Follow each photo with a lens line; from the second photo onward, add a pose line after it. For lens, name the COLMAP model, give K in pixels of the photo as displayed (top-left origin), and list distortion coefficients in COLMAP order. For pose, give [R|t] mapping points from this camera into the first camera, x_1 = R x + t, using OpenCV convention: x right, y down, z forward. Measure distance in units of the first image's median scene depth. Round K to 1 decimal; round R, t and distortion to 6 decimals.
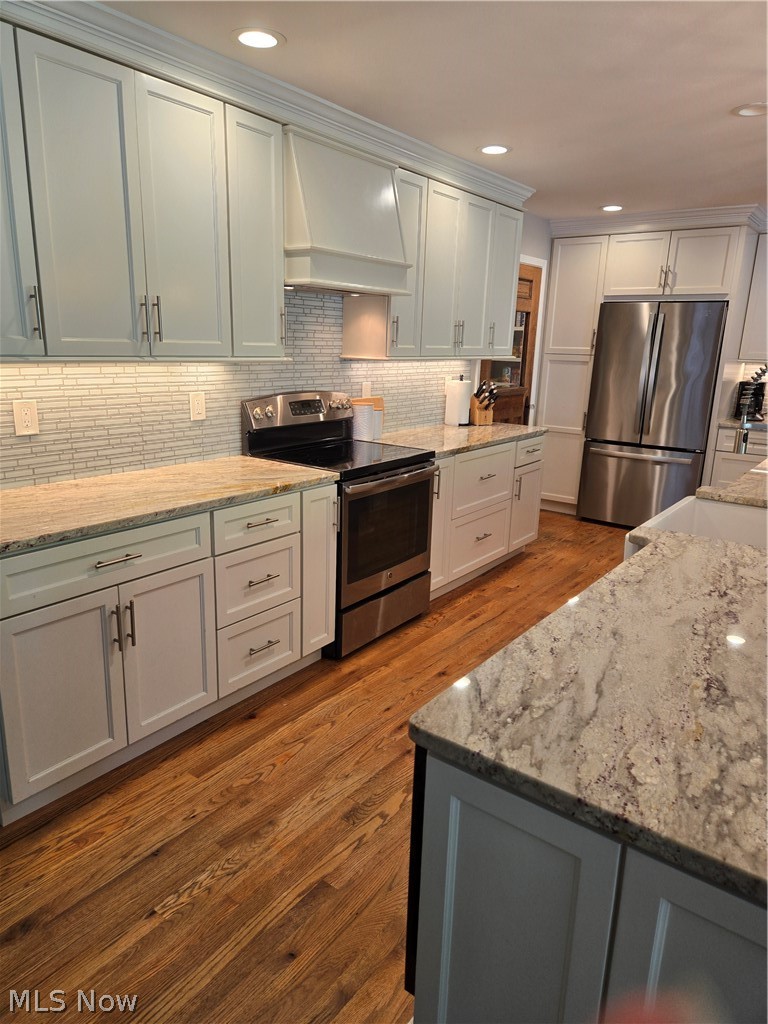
lens RADIAL K [[685.1, 0, 392.4], [0, 685.1, 508.4], [0, 0, 1]] dist [0.082250, -0.068897]
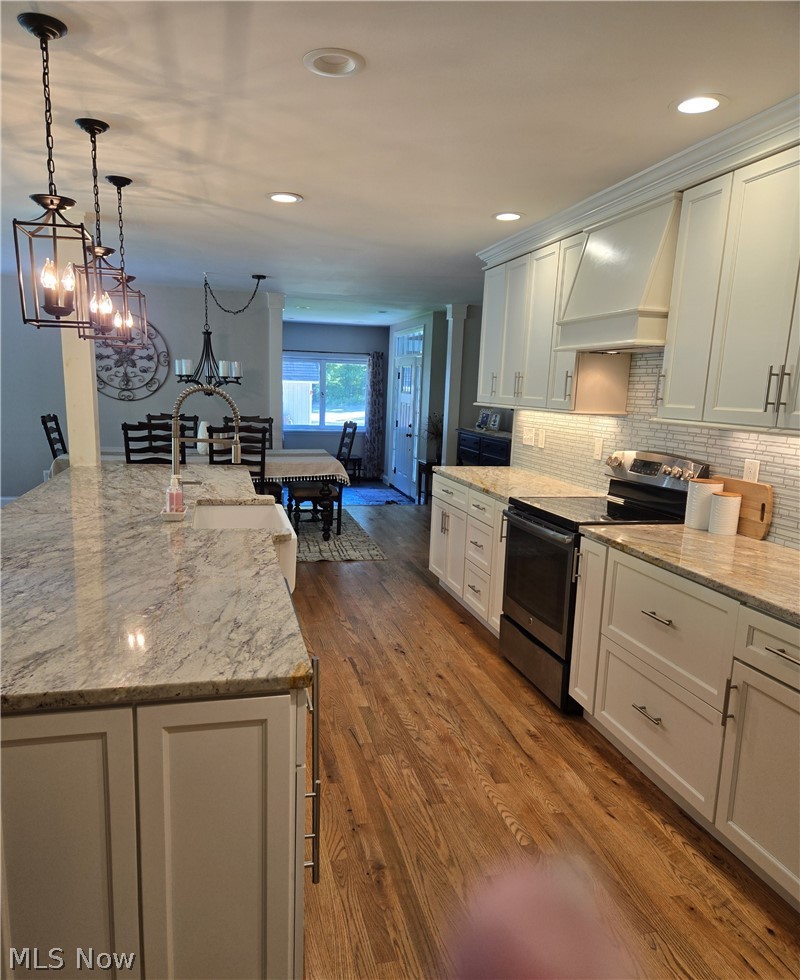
lens RADIAL K [[705.5, 0, 397.0], [0, 705.5, 524.2], [0, 0, 1]] dist [0.004982, -0.001556]
pose [[-0.642945, 0.091571, -0.760419, 0.956741], [-0.240701, 0.918368, 0.314108, -0.331720], [0.727107, 0.384988, -0.568418, 1.475329]]
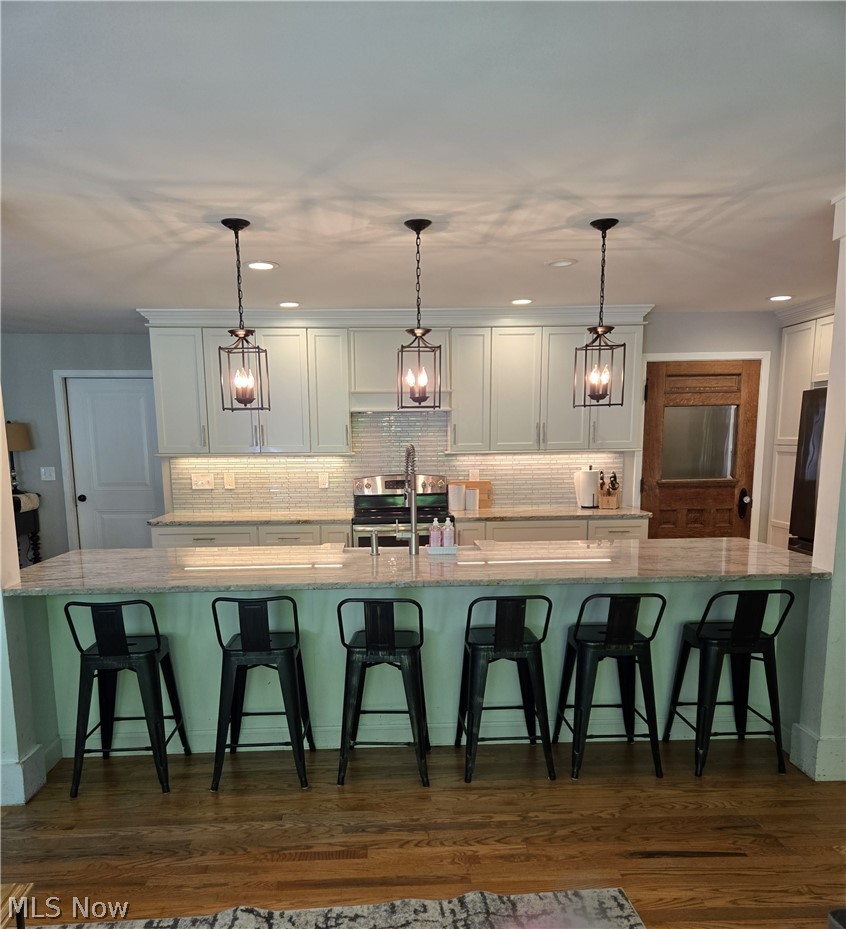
lens RADIAL K [[780.1, 0, 422.1], [0, 780.1, 553.7], [0, 0, 1]] dist [0.057050, -0.003155]
pose [[0.619821, 0.082835, -0.780359, 1.425154], [-0.159430, 0.986967, -0.021864, 0.043224], [0.768378, 0.137965, 0.624949, -0.049746]]
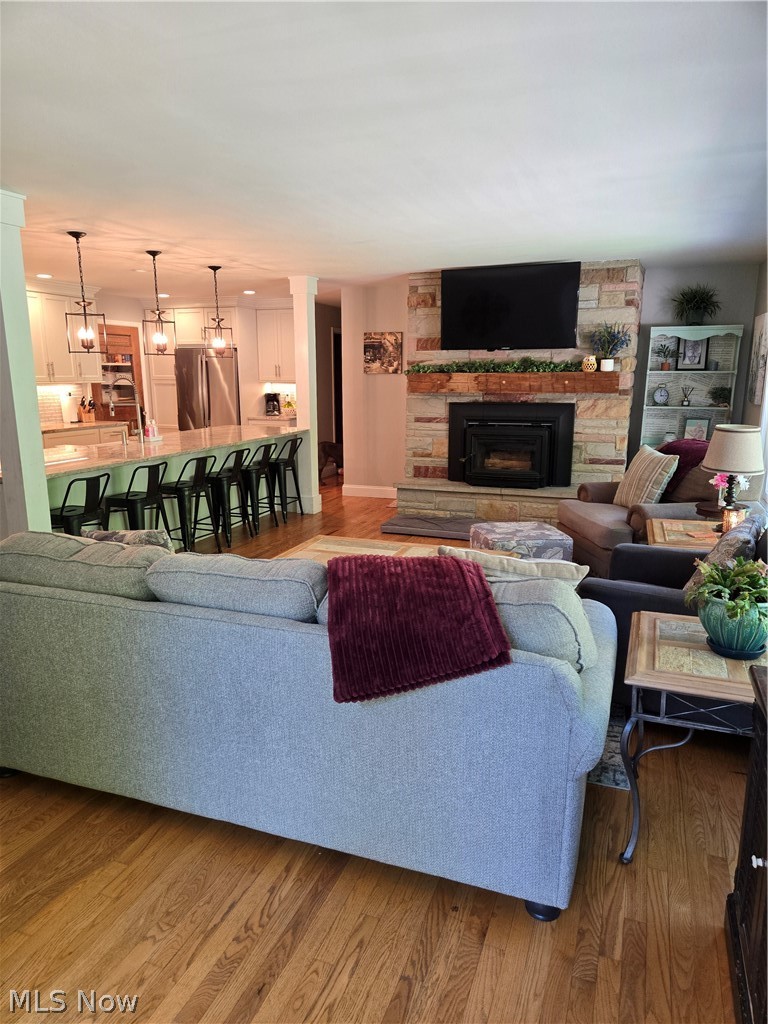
lens RADIAL K [[684.3, 0, 385.0], [0, 684.3, 522.3], [0, 0, 1]] dist [0.082097, -0.074770]
pose [[0.965873, -0.088578, 0.243400, 0.596428], [0.093726, 0.995552, -0.009627, 0.314921], [-0.241464, 0.032111, 0.969878, -1.246609]]
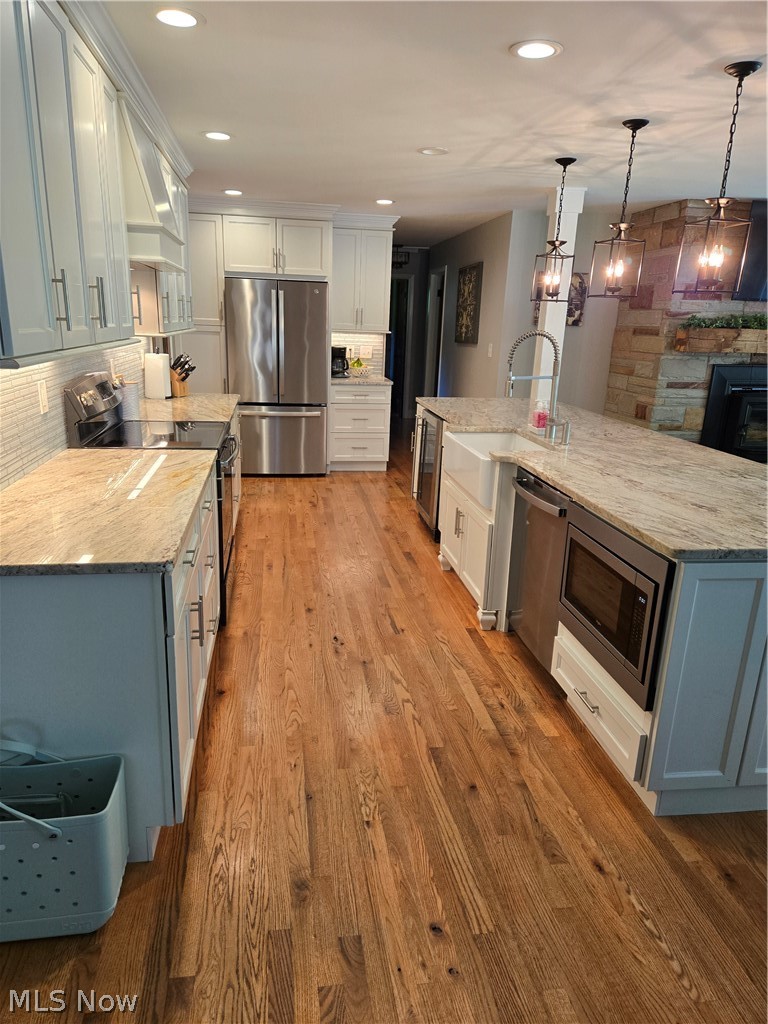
lens RADIAL K [[676.3, 0, 384.0], [0, 676.3, 512.0], [0, 0, 1]] dist [0.063425, 0.003019]
pose [[0.710415, -0.200175, 0.674715, -0.564981], [0.159372, 0.979550, 0.122810, -0.042388], [-0.685500, 0.020284, 0.727790, 0.072138]]
